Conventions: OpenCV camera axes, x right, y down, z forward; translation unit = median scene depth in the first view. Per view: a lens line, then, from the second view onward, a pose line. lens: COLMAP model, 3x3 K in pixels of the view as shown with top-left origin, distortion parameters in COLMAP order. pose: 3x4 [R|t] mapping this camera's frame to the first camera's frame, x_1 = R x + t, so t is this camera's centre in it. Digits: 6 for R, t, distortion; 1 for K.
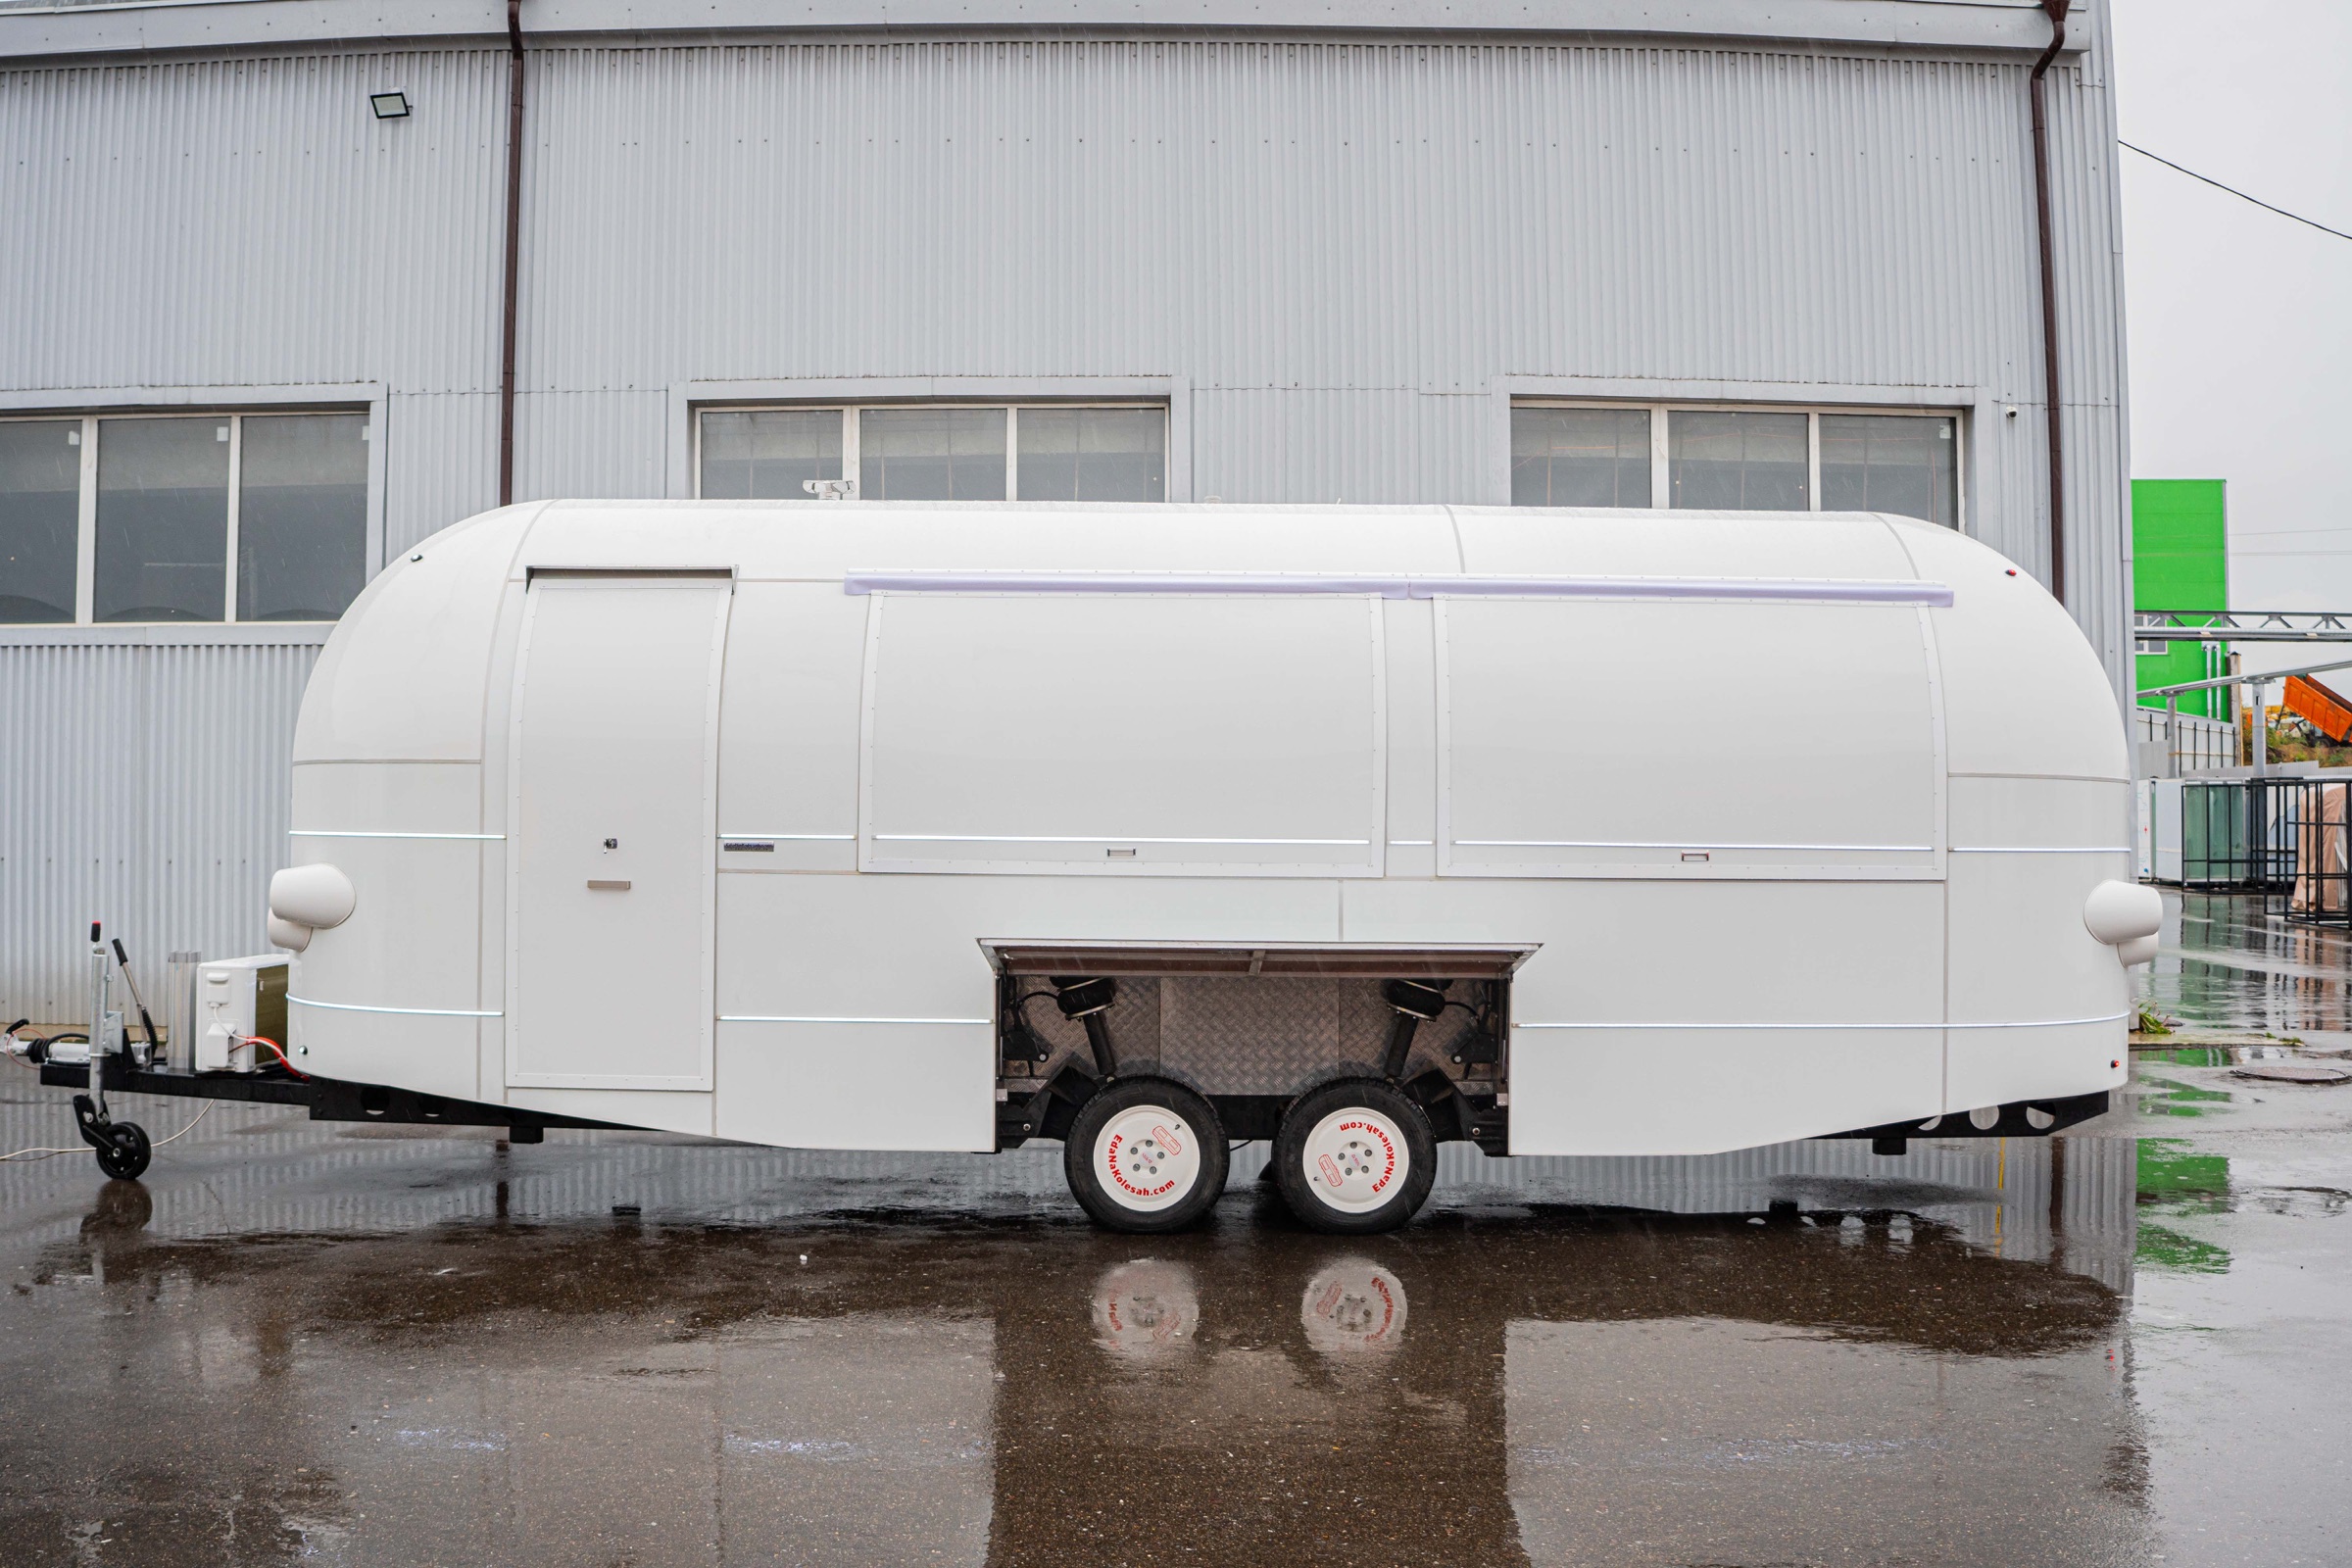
lens RADIAL K [[2074.8, 0, 1176.0], [0, 2074.8, 784.0], [0, 0, 1]] dist [-0.147231, 0.004857]
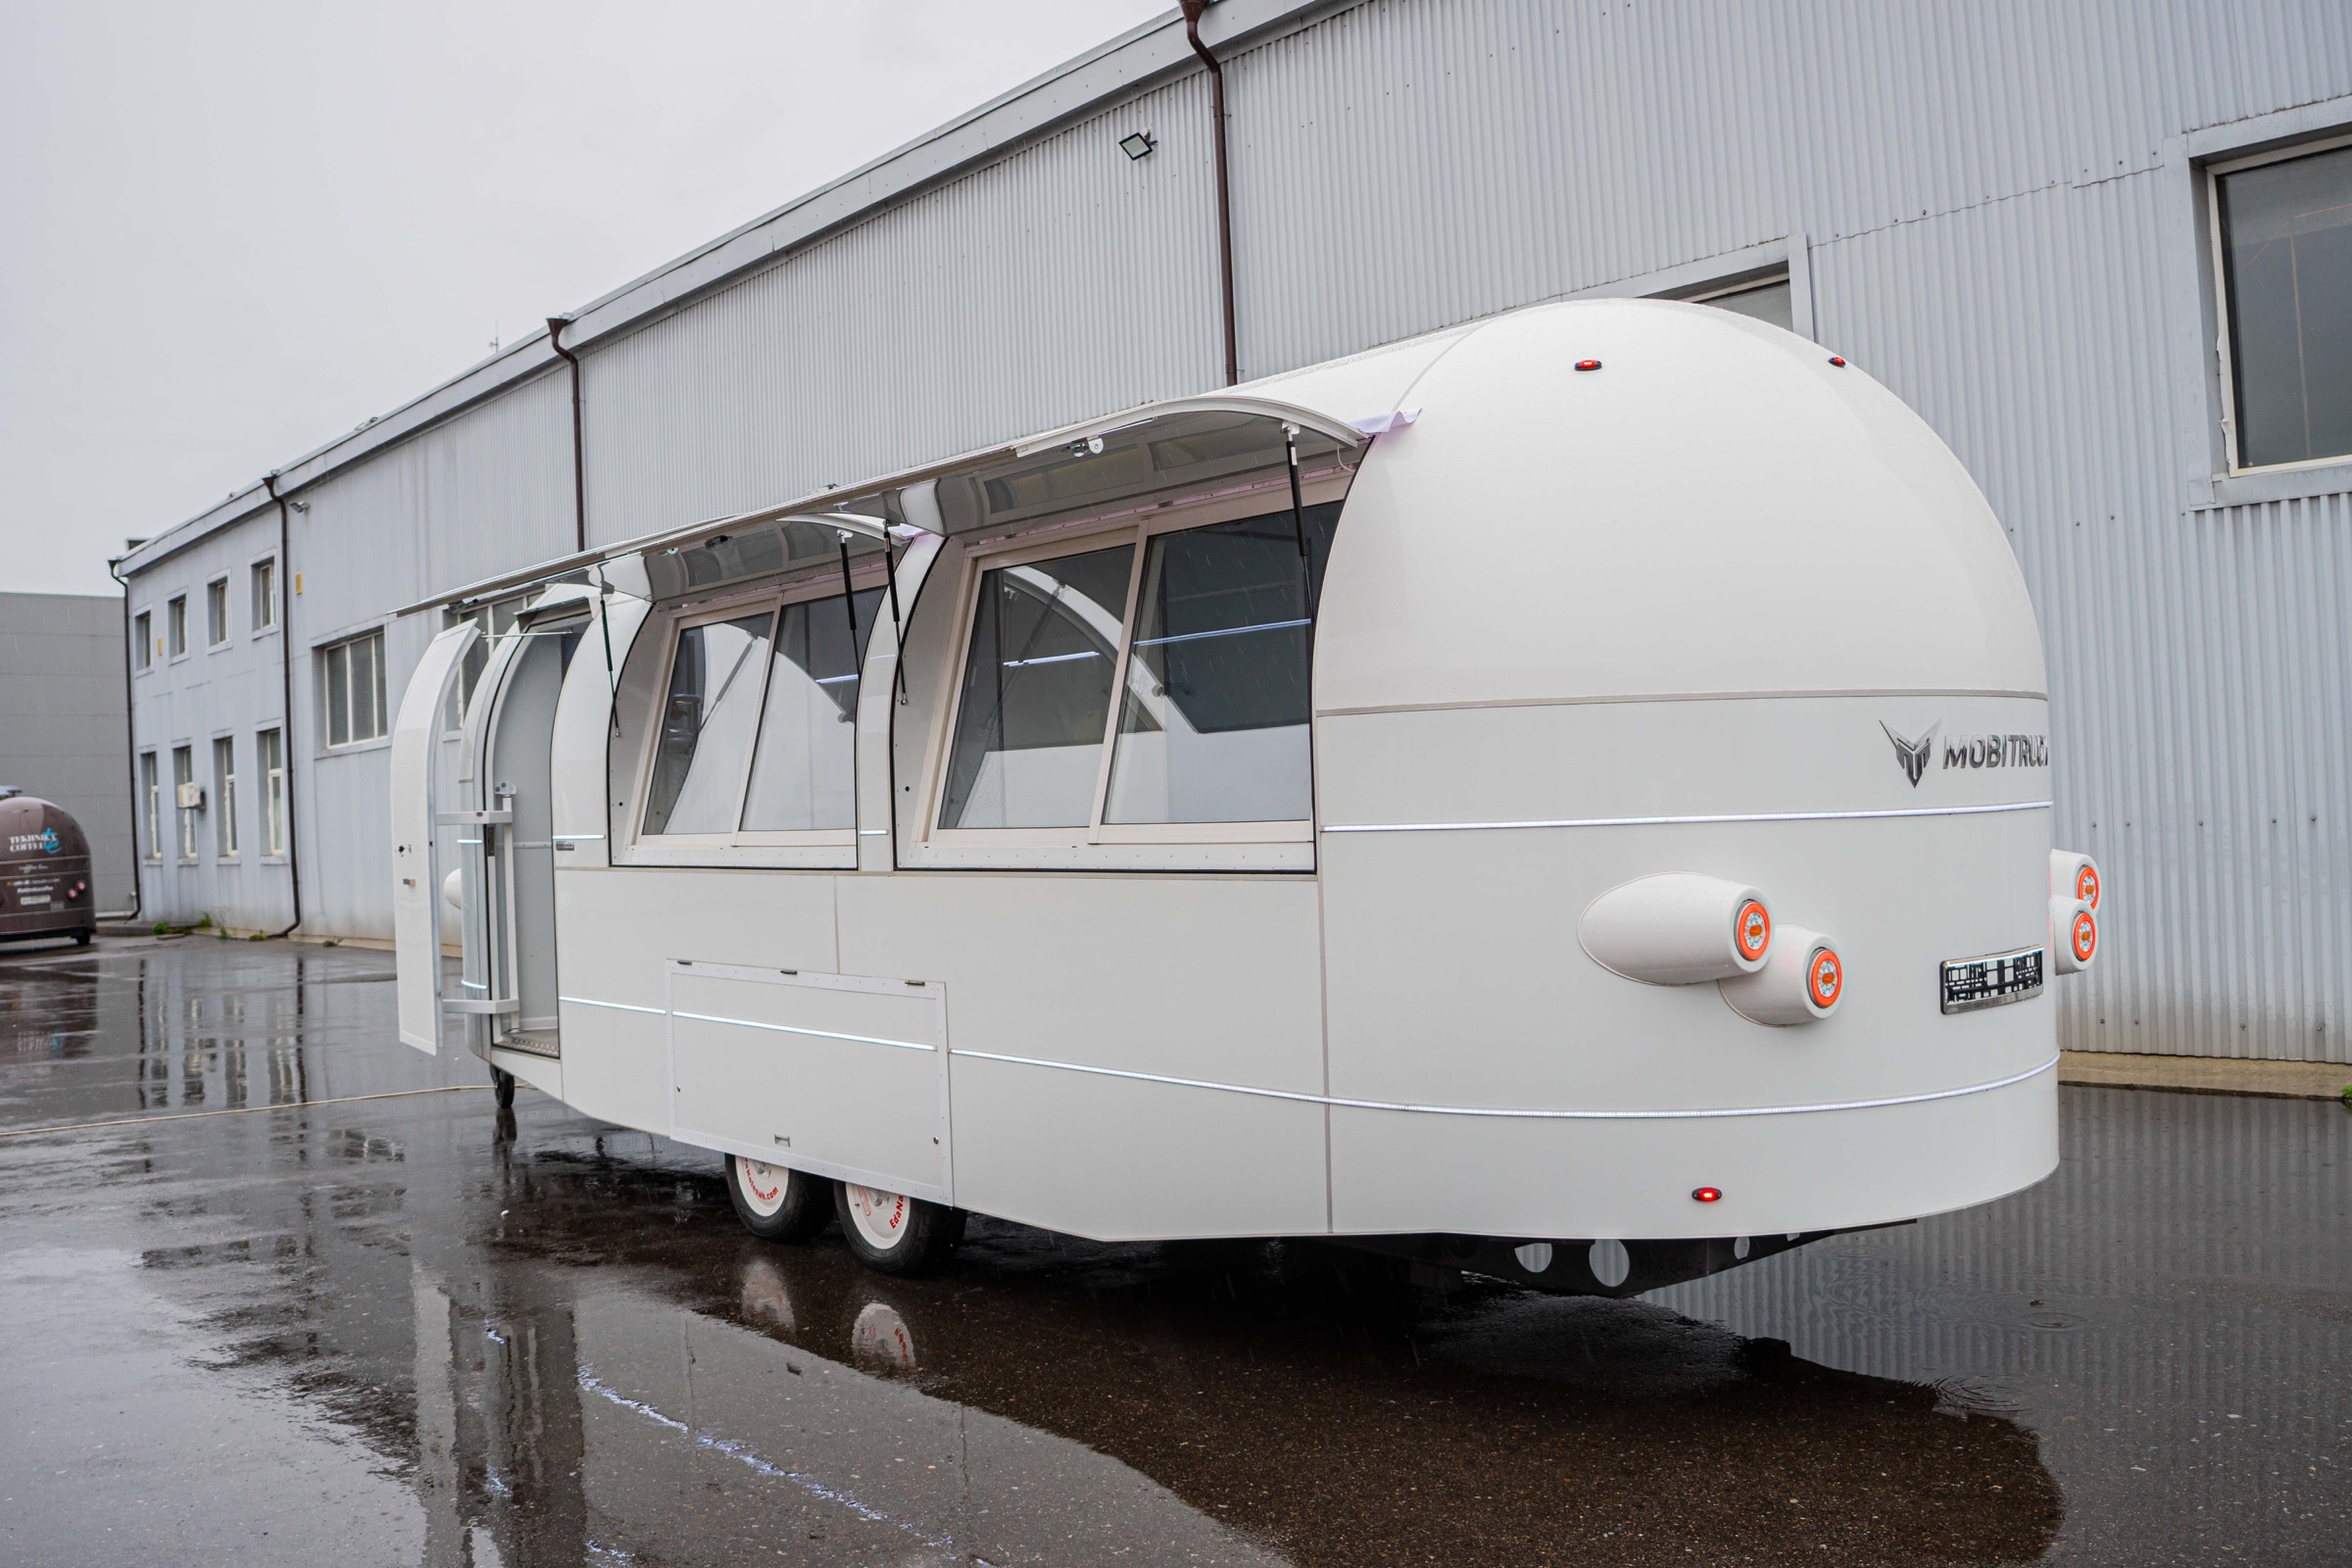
lens RADIAL K [[2074.8, 0, 1176.0], [0, 2074.8, 784.0], [0, 0, 1]] dist [-0.147231, 0.004857]
pose [[0.640043, -0.034306, -0.767573, 0.861215], [0.054248, 0.998527, 0.000606, 0.013032], [0.766422, -0.042027, 0.640961, 0.534614]]
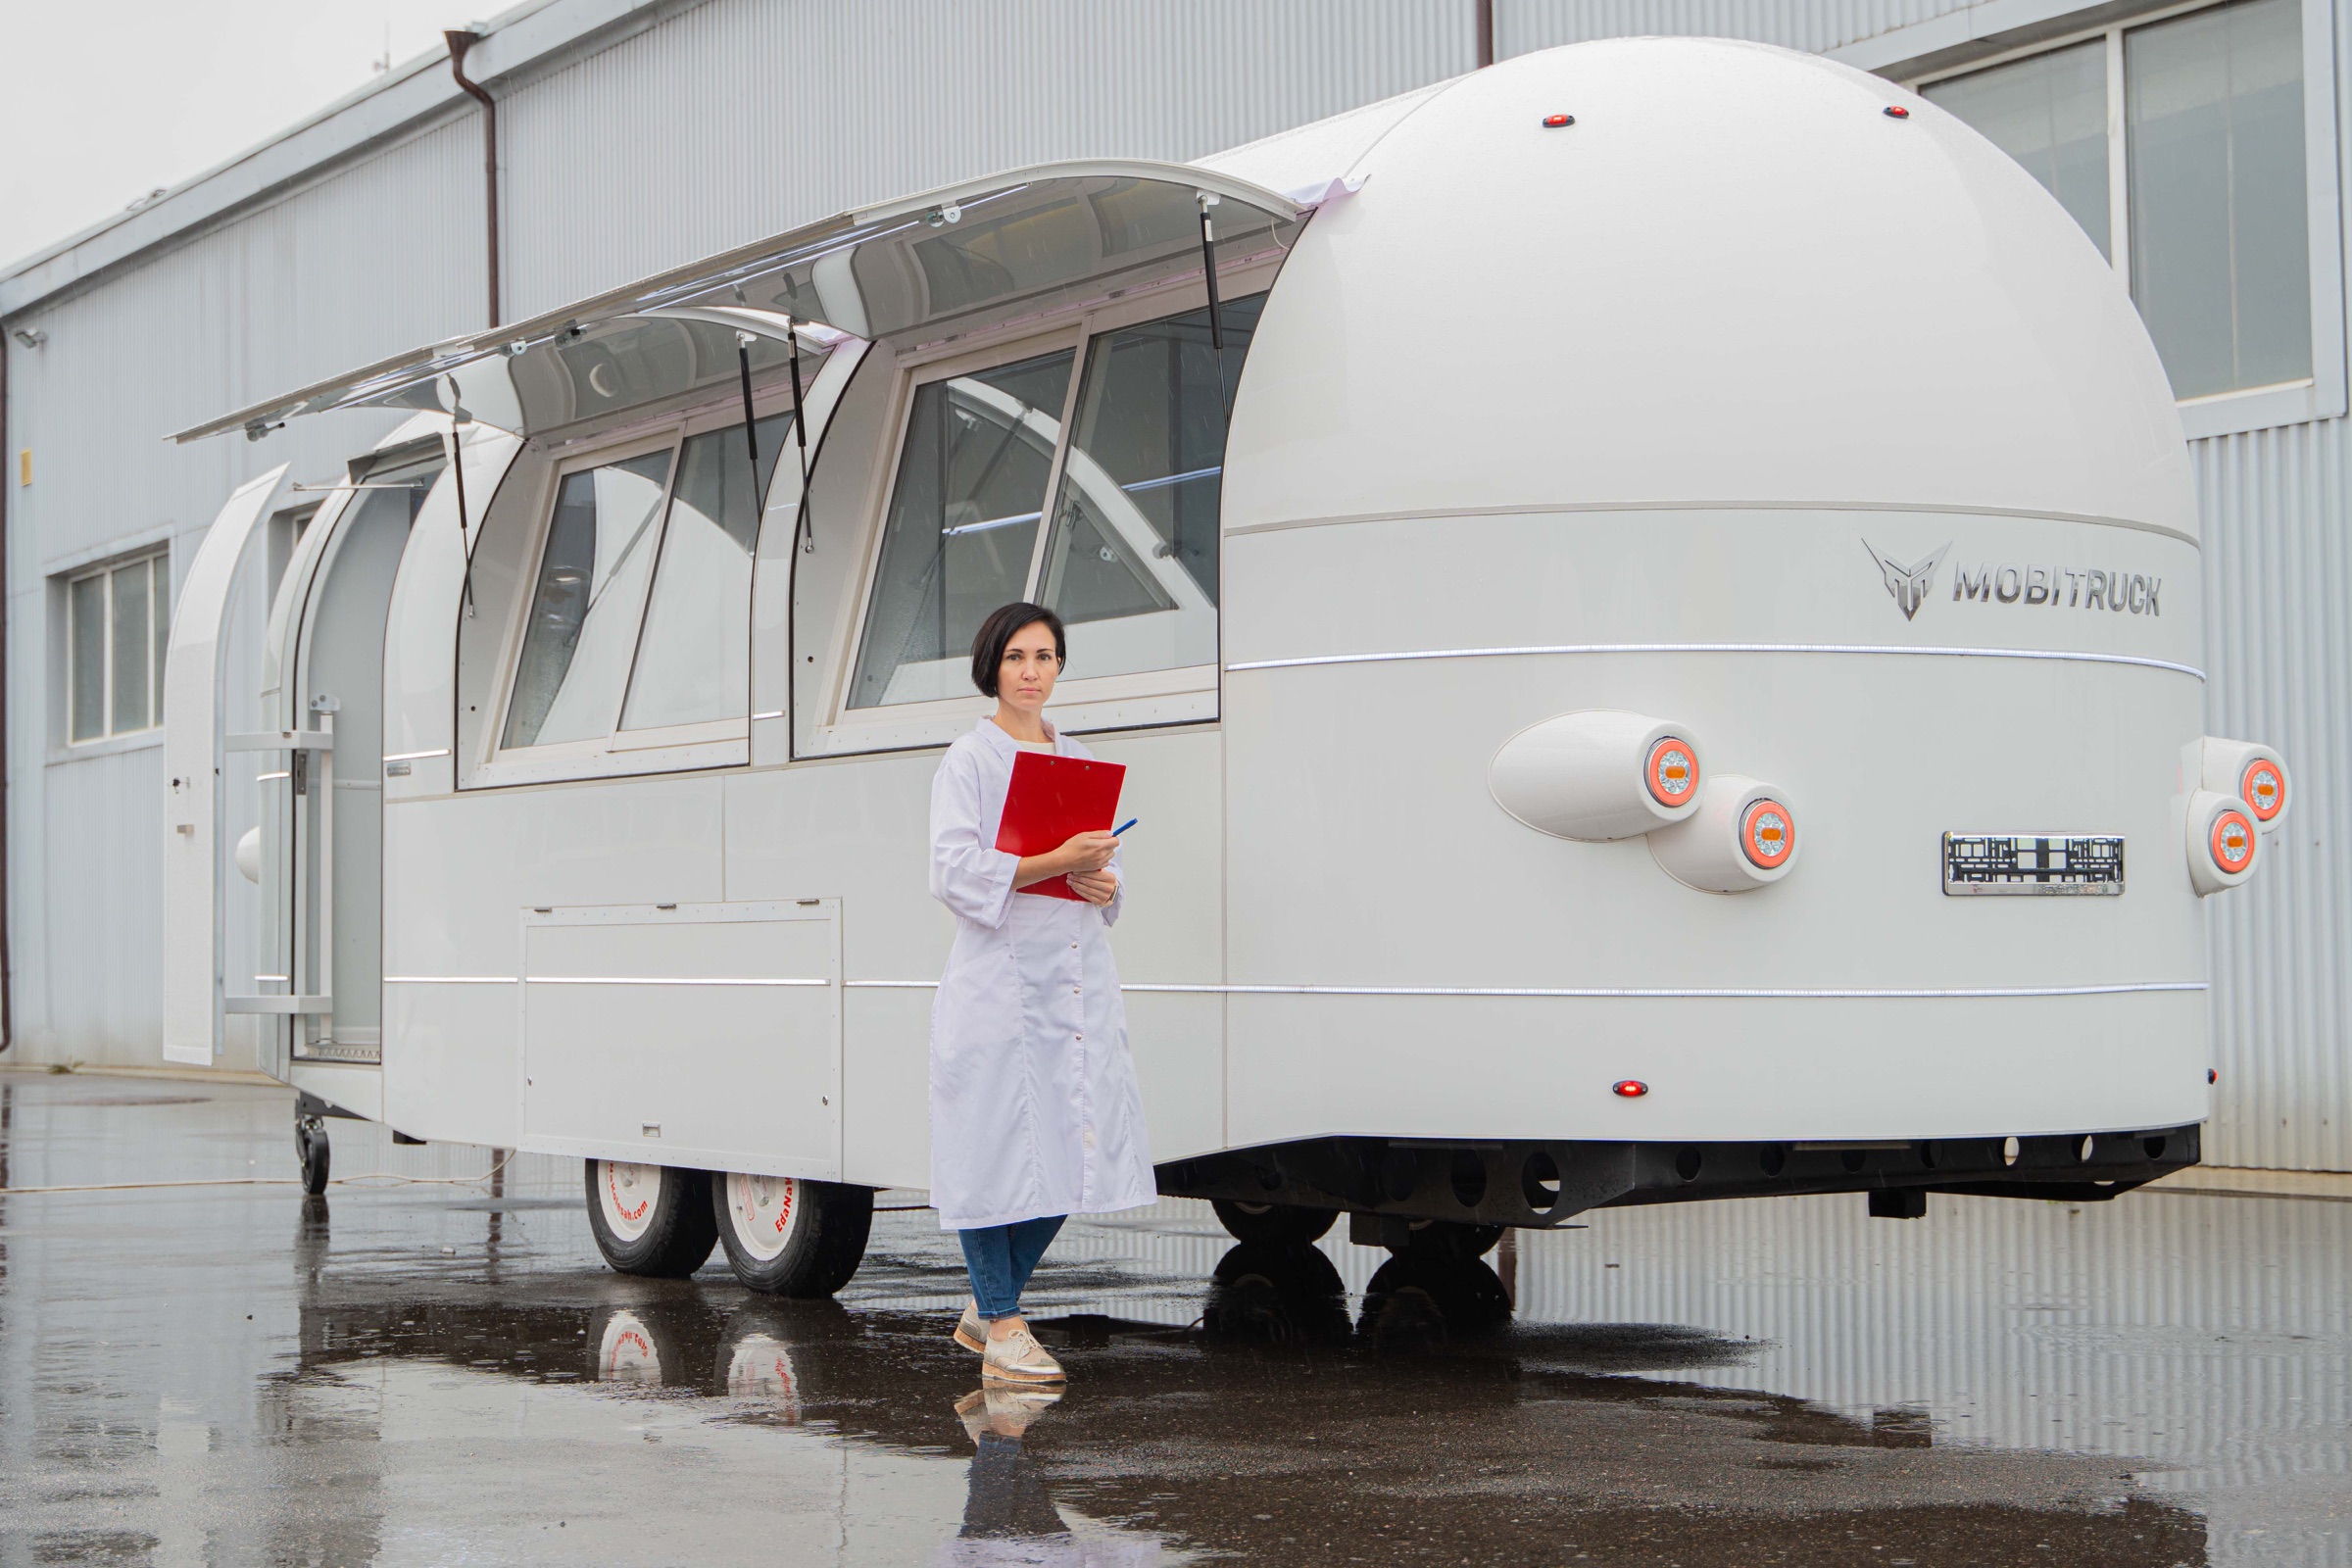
lens RADIAL K [[3928.5, 0, 1180.4], [0, 3928.5, 809.8], [0, 0, 1]] dist [-0.006753, -0.017337]
pose [[0.544632, -0.040509, -0.837697, 1.270142], [0.027677, 0.999157, -0.030323, 0.101232], [0.838219, -0.006670, 0.545294, 0.400767]]
